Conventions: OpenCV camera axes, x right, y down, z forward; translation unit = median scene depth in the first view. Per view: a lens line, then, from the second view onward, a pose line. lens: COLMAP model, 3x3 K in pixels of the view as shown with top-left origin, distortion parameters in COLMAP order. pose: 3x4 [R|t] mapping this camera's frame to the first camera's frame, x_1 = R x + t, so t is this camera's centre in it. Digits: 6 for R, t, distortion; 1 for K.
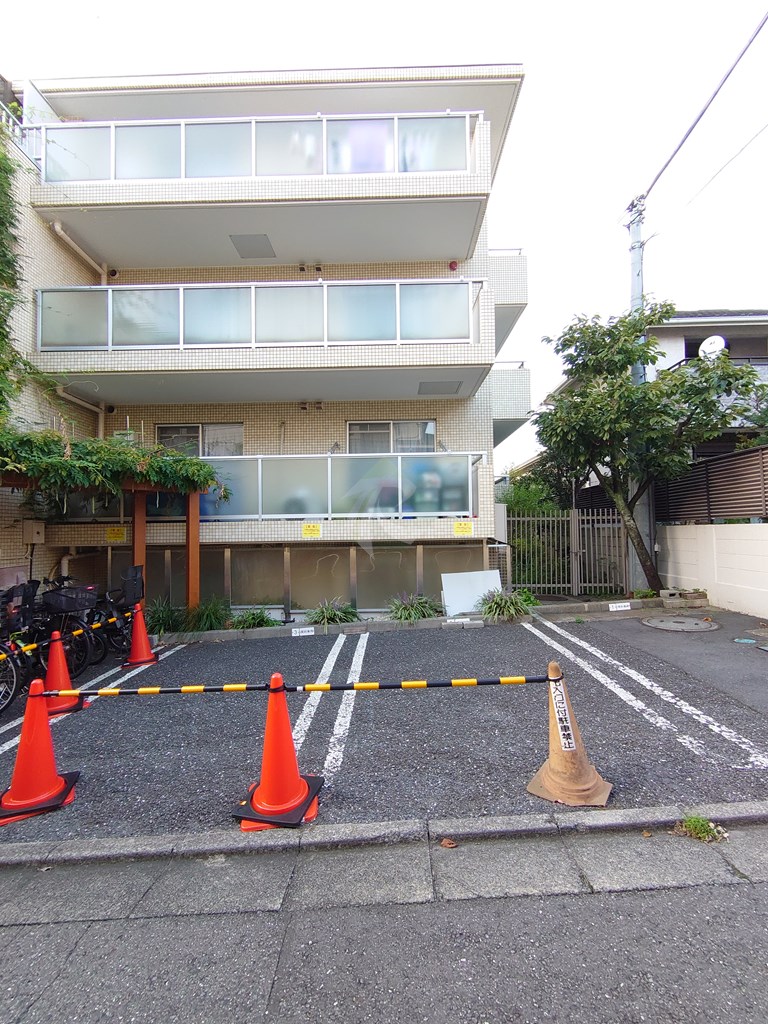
lens RADIAL K [[440.0, 0, 386.7], [0, 440.0, 512.9], [0, 0, 1]] dist [-0.000491, -0.000556]
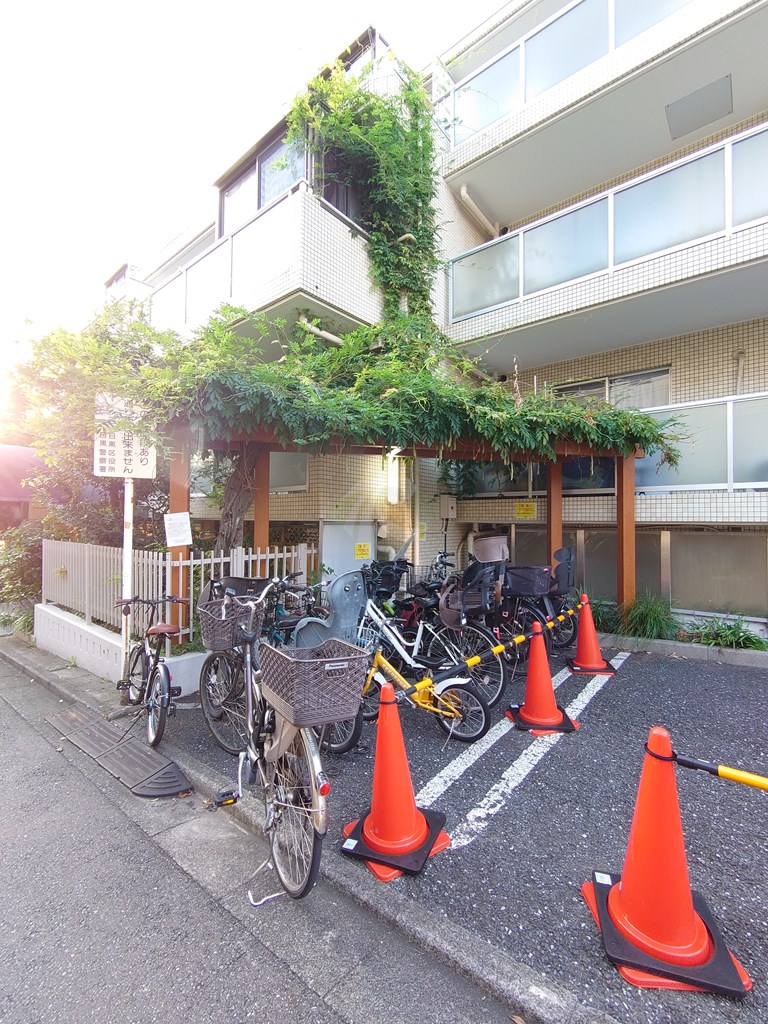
lens RADIAL K [[440.0, 0, 382.5], [0, 440.0, 514.8], [0, 0, 1]] dist [-0.000491, -0.000556]
pose [[0.776168, 0.013840, -0.630374, -0.283375], [0.006197, 0.999543, 0.029576, 0.030251], [0.630495, -0.026862, 0.775728, 0.127706]]
